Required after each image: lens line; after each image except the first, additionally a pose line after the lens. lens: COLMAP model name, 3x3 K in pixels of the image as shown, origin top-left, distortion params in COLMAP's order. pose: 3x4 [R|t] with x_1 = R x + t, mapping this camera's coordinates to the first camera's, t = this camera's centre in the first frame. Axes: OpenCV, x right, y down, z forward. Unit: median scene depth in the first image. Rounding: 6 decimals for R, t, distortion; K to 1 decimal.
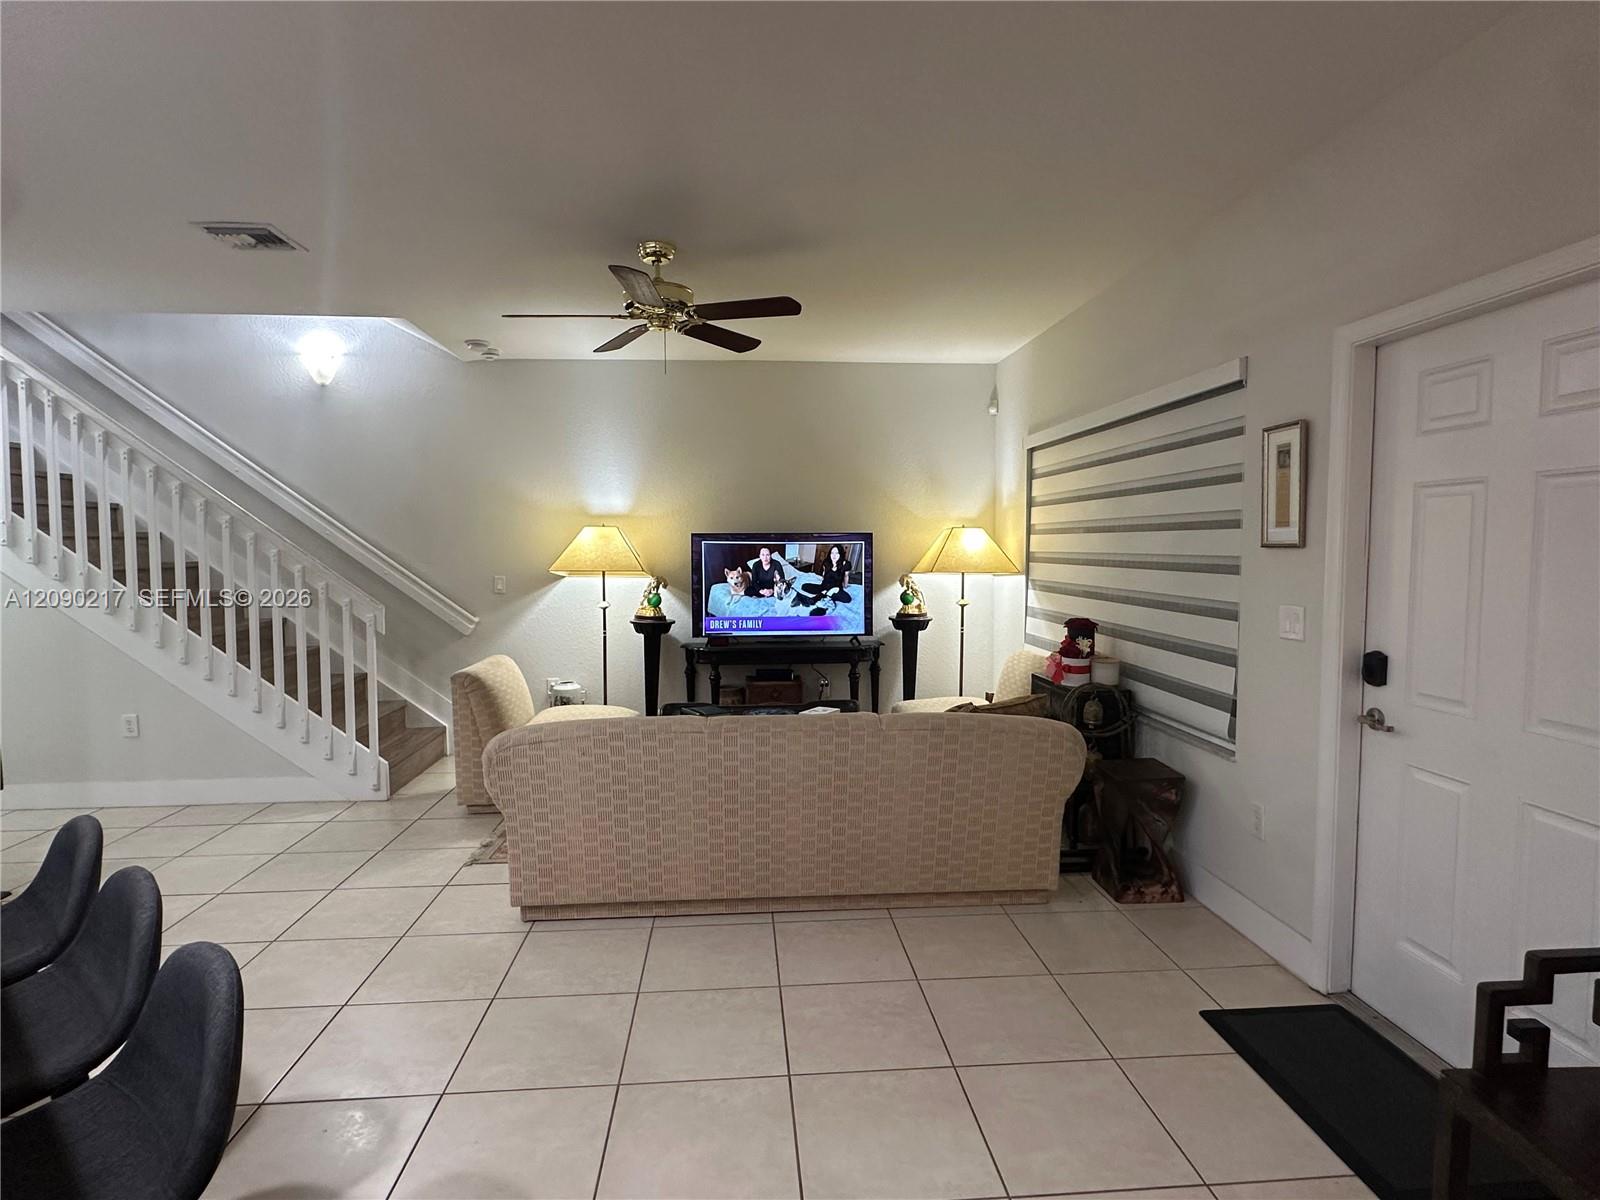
lens RADIAL K [[818.6, 0, 800.0], [0, 818.6, 600.0], [0, 0, 1]] dist [-0.001430, -0.000244]
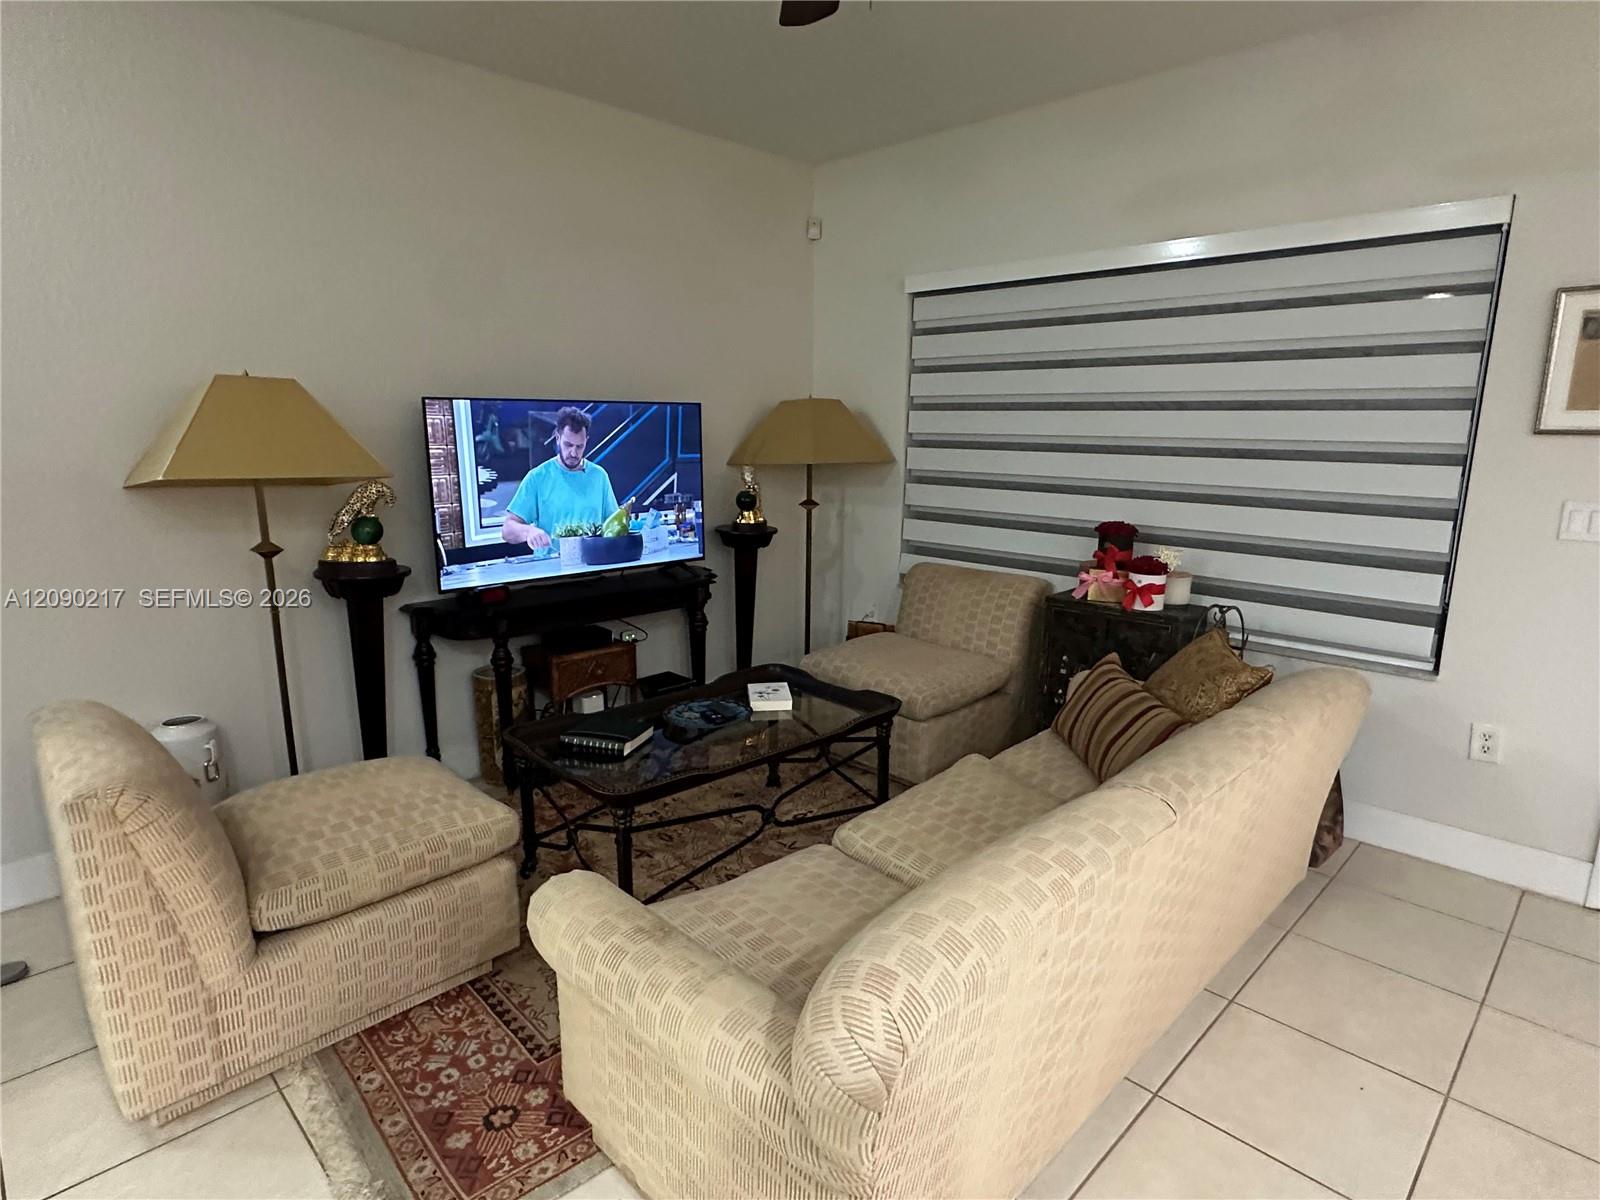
lens RADIAL K [[880.6, 0, 798.8], [0, 880.6, 608.4], [0, 0, 1]] dist [0.000173, 0.000356]
pose [[0.761636, -0.125812, 0.635674, -0.341671], [0.032765, 0.987193, 0.156127, -0.029204], [-0.647176, -0.098084, 0.756005, 0.430731]]
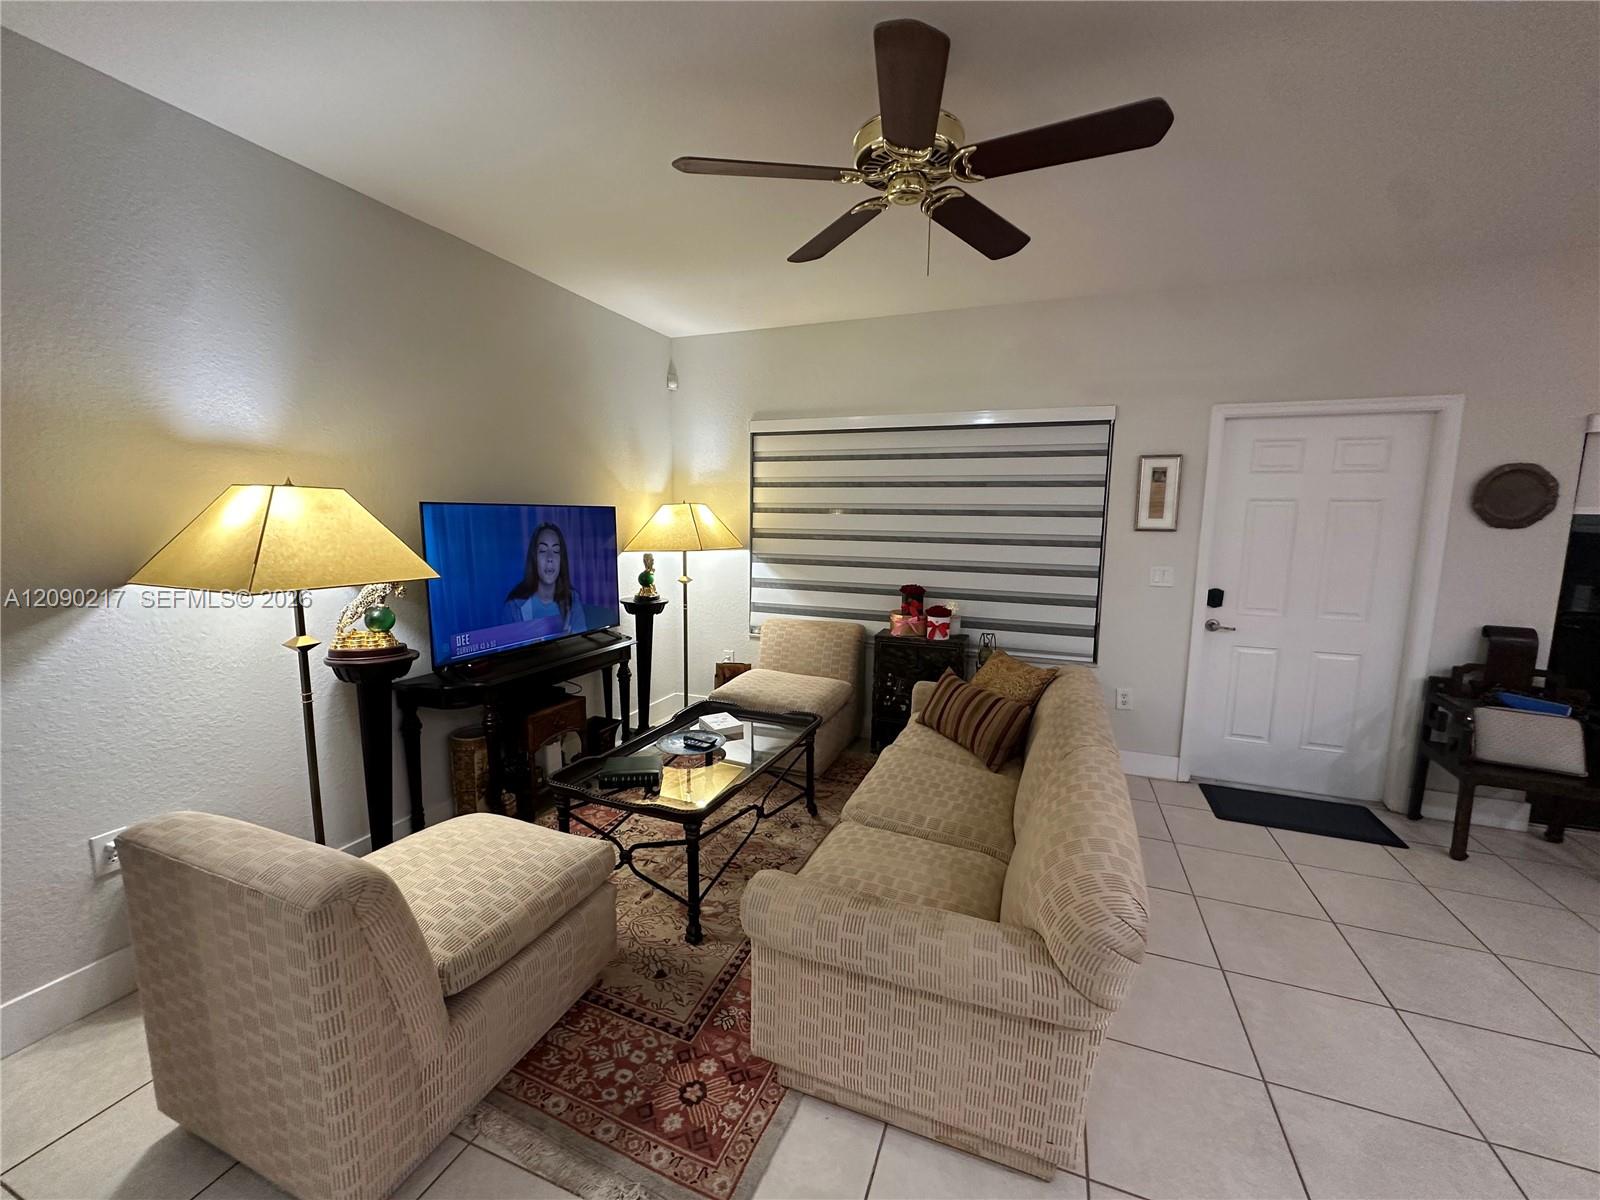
lens RADIAL K [[638.2, 0, 800.0], [0, 638.2, 600.0], [0, 0, 1]] dist [0.001180, 0.000704]
pose [[0.436705, -0.110116, 0.892840, -0.468447], [0.045912, 0.993915, 0.100126, -0.046772], [-0.898433, -0.002733, 0.439103, 0.574839]]
